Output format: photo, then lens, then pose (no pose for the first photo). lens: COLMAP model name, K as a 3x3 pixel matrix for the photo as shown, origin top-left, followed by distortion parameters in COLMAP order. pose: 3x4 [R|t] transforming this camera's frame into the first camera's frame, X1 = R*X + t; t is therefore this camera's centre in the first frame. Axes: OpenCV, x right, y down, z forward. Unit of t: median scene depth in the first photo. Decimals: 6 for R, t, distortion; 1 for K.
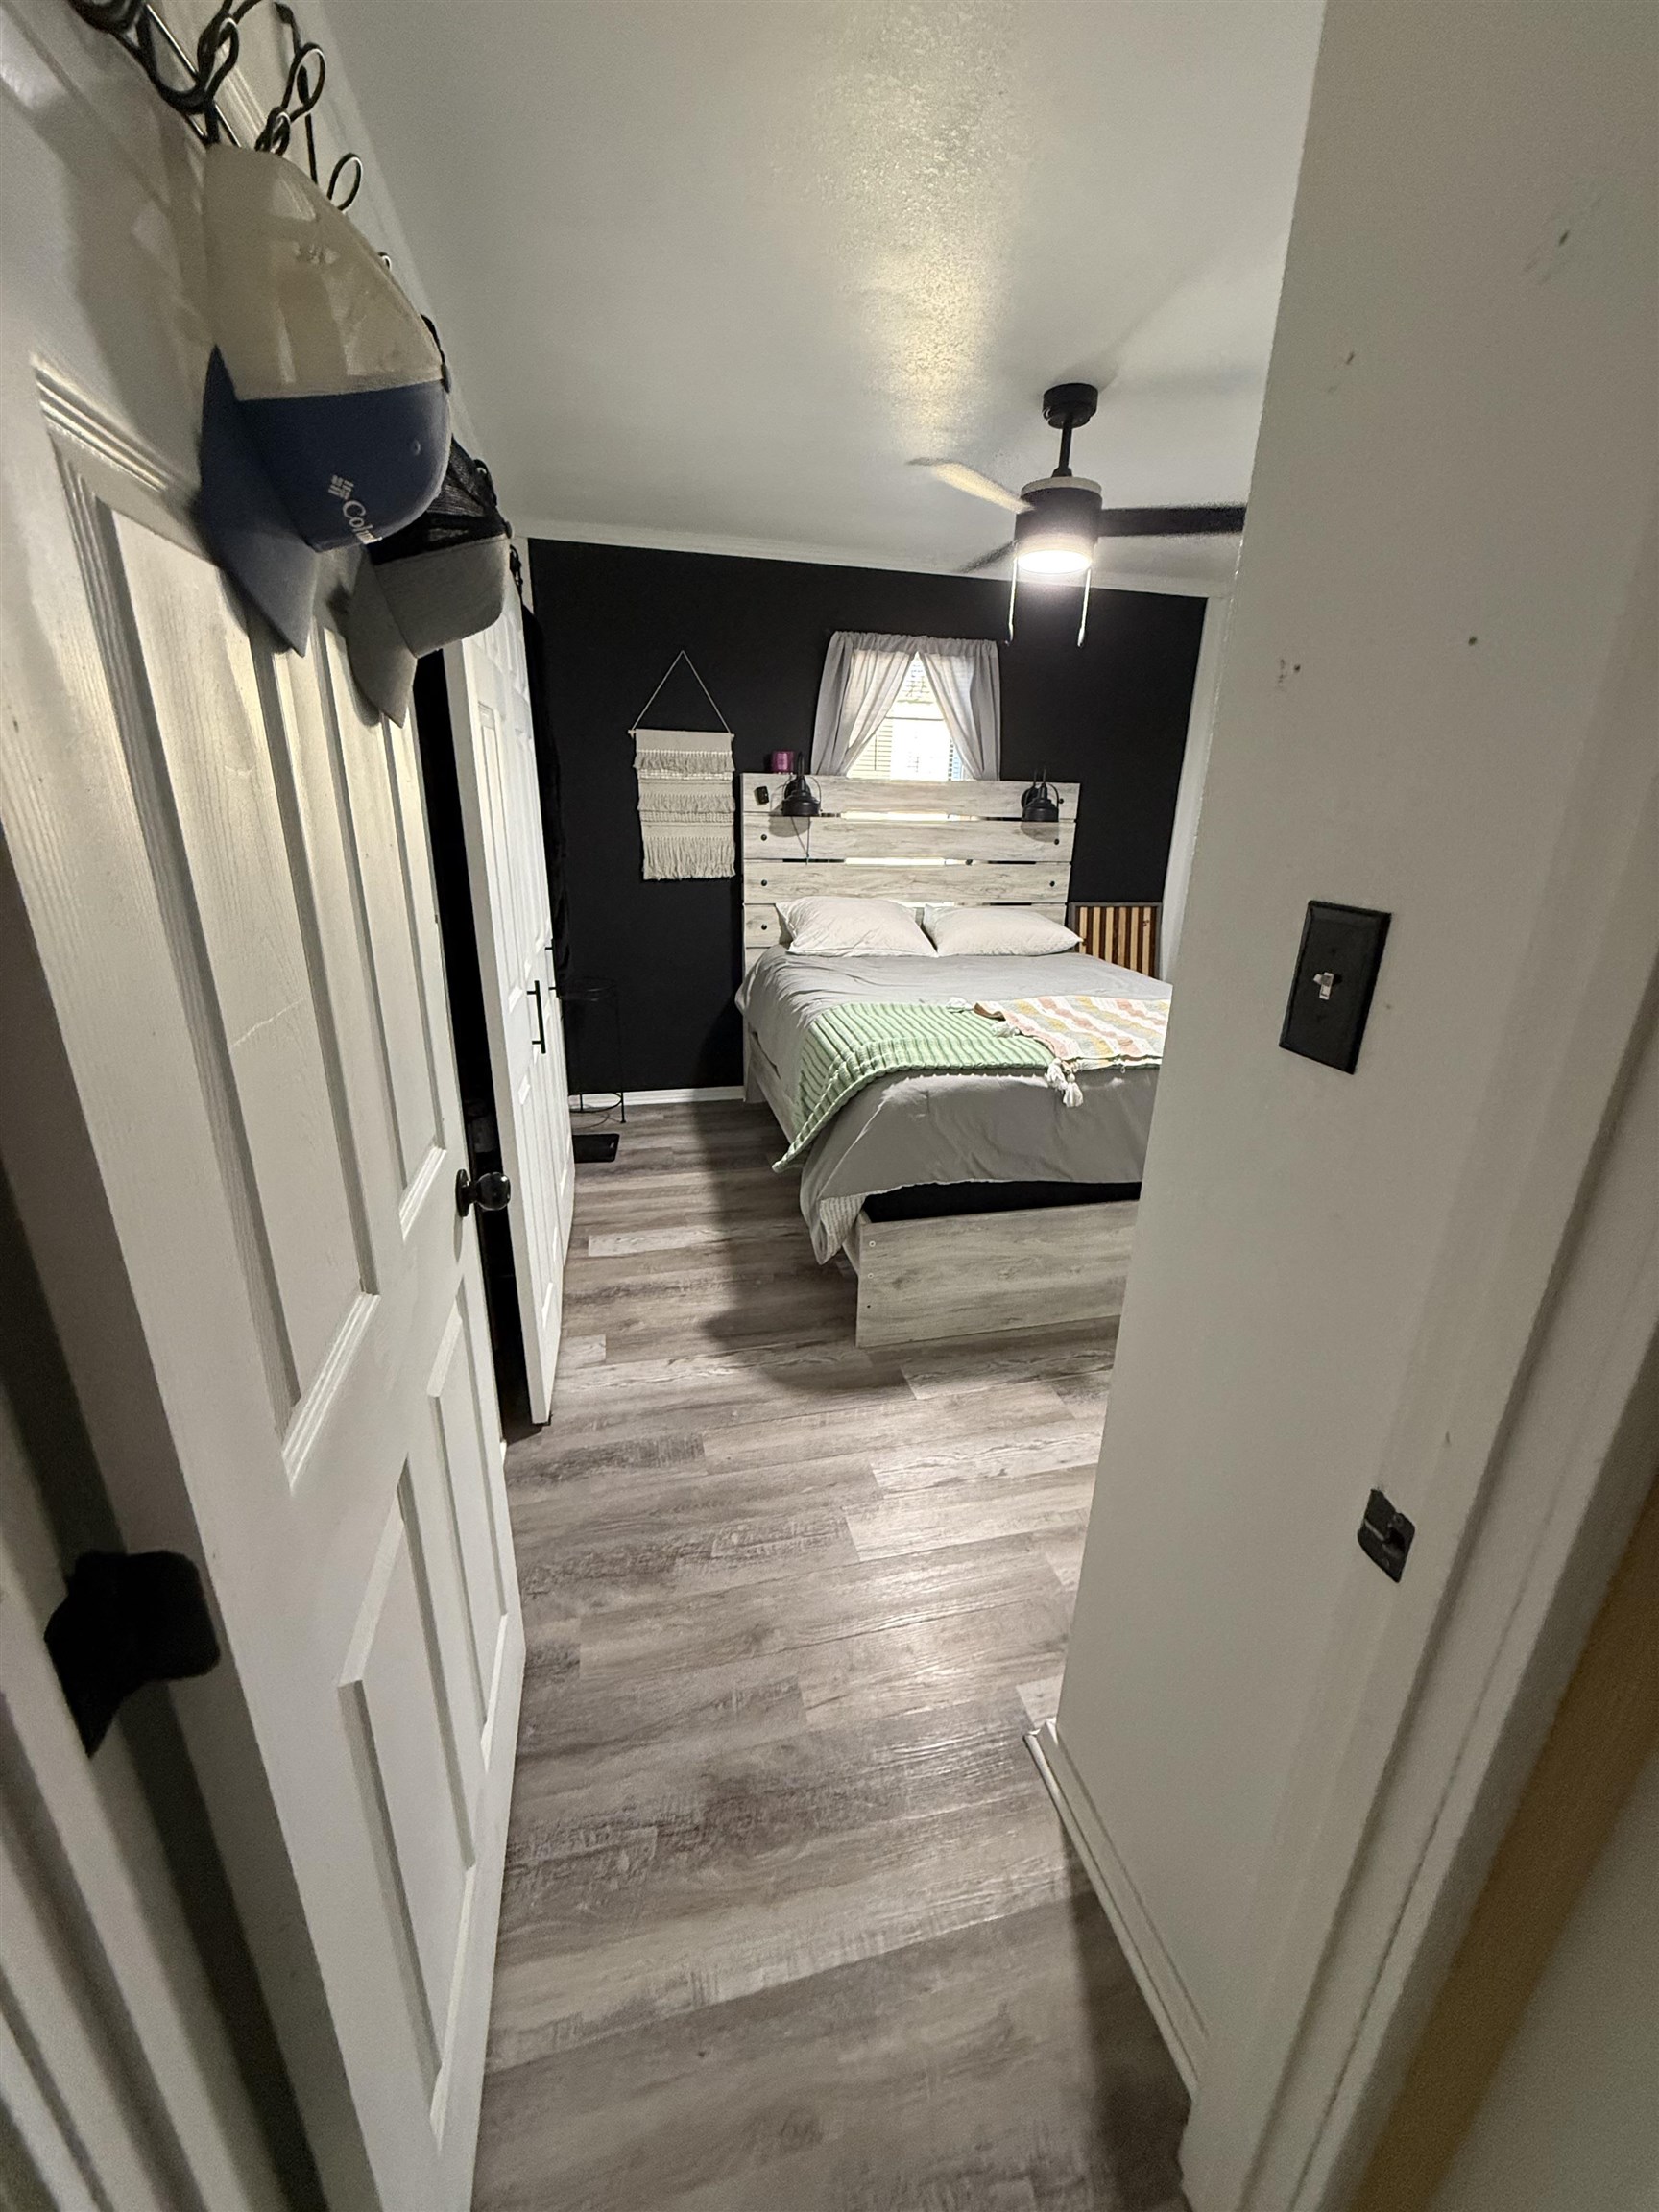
lens RADIAL K [[880.4, 0, 830.1], [0, 880.4, 1100.7], [0, 0, 1]] dist [-0.001946, 0.000444]
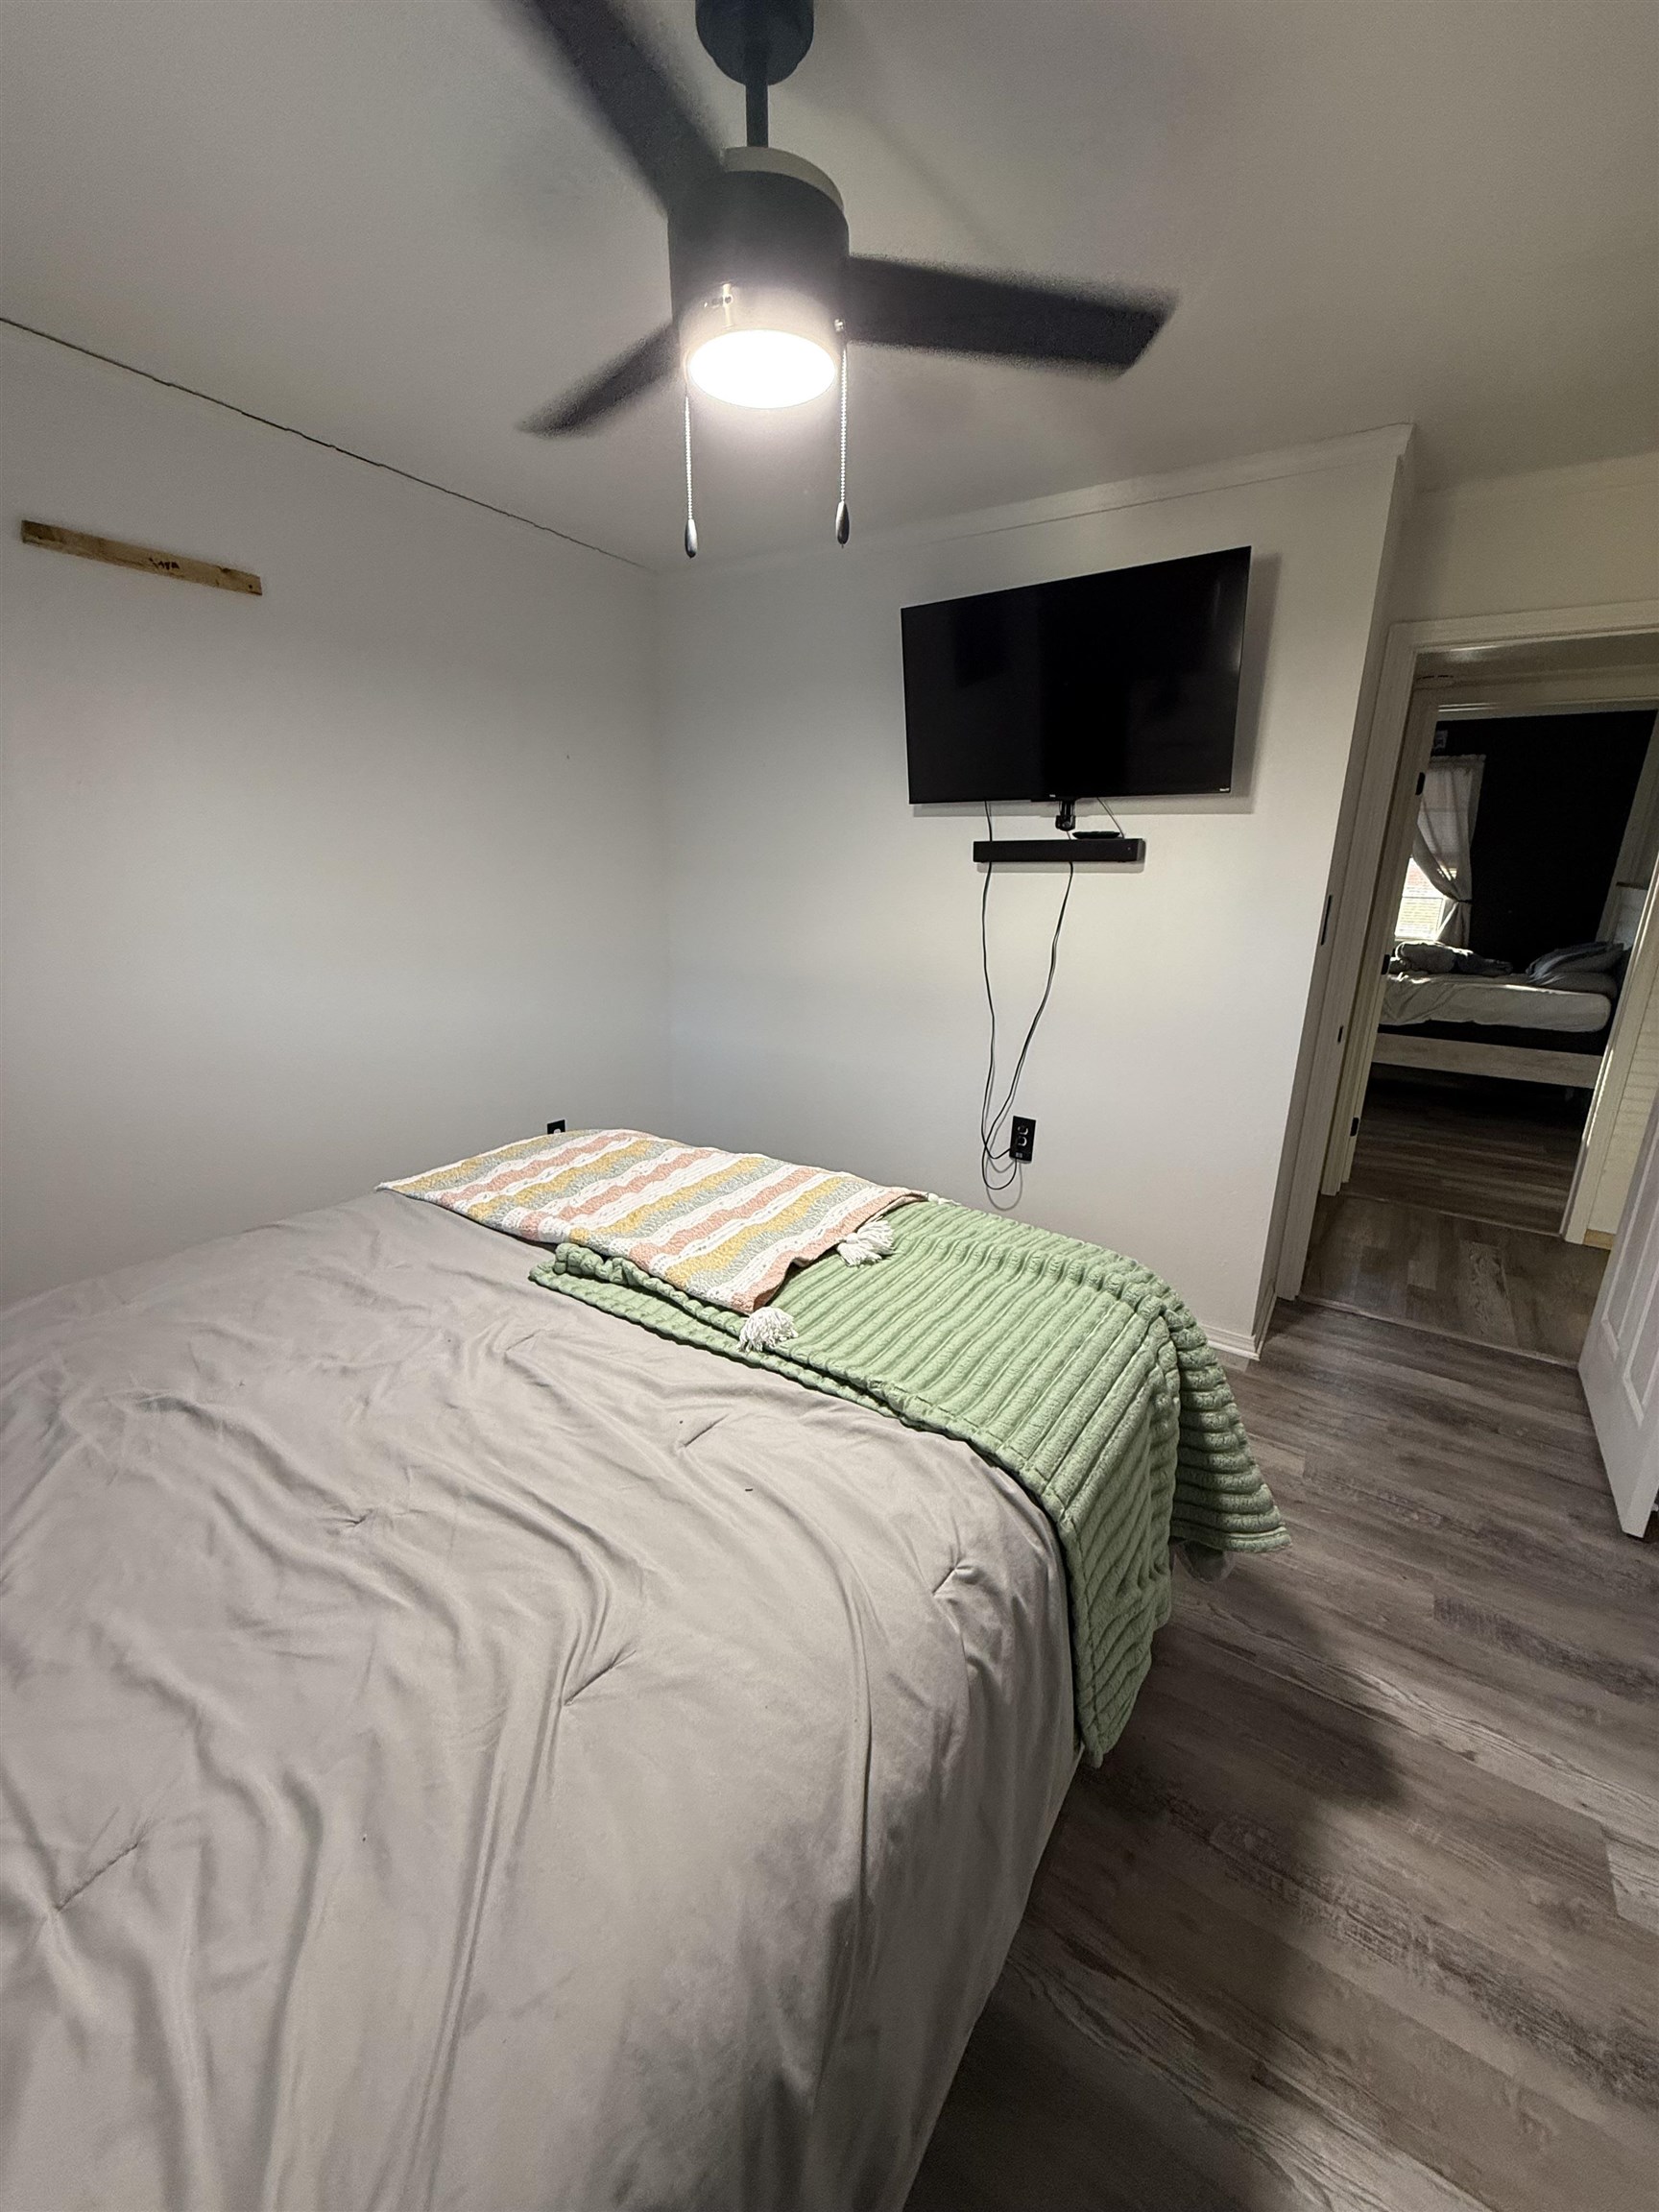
lens RADIAL K [[880.4, 0, 830.1], [0, 880.4, 1100.7], [0, 0, 1]] dist [-0.001946, 0.000444]
pose [[-0.683116, -0.235337, 0.691353, -0.156296], [0.207465, 0.845122, 0.492673, -0.418361], [-0.700222, 0.479984, -0.528492, 1.164692]]
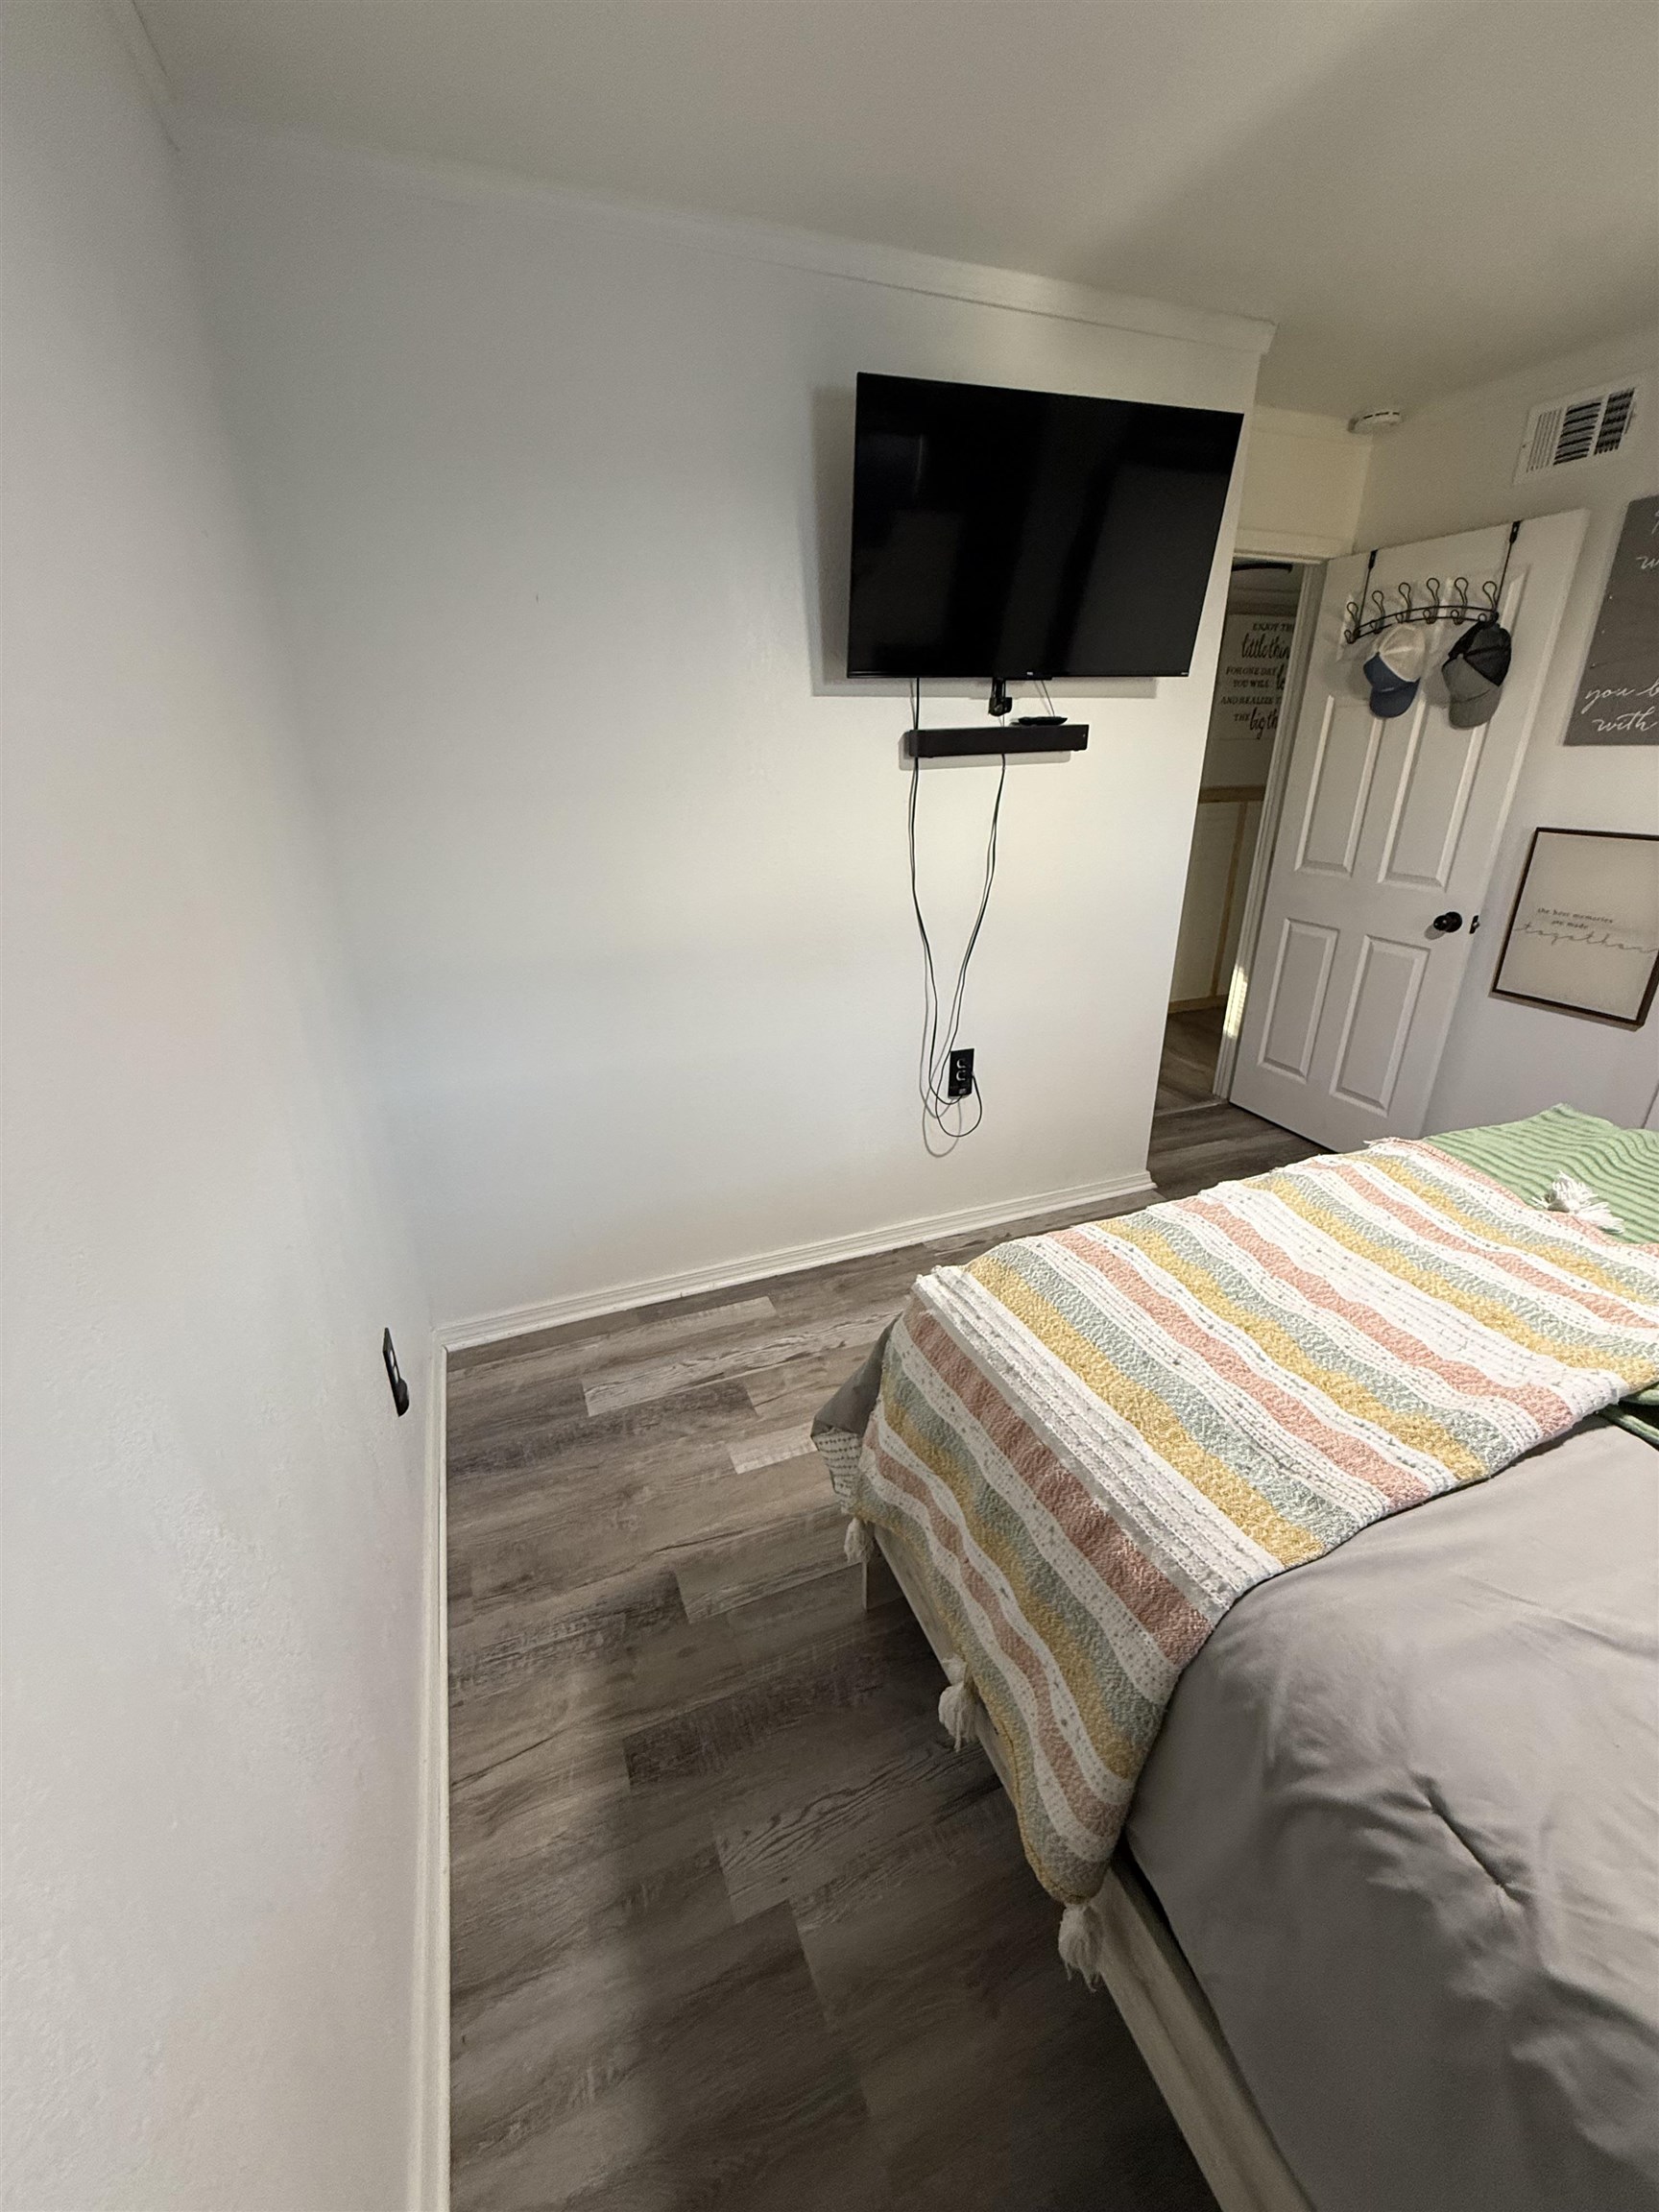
lens RADIAL K [[872.9, 0, 829.1], [0, 872.9, 1100.6], [0, 0, 1]] dist [-0.000810, -0.000037]
pose [[-0.990601, 0.035643, -0.132056, 0.644481], [-0.060836, 0.749895, 0.658753, -0.403237], [0.122508, 0.660596, -0.740679, 1.169210]]
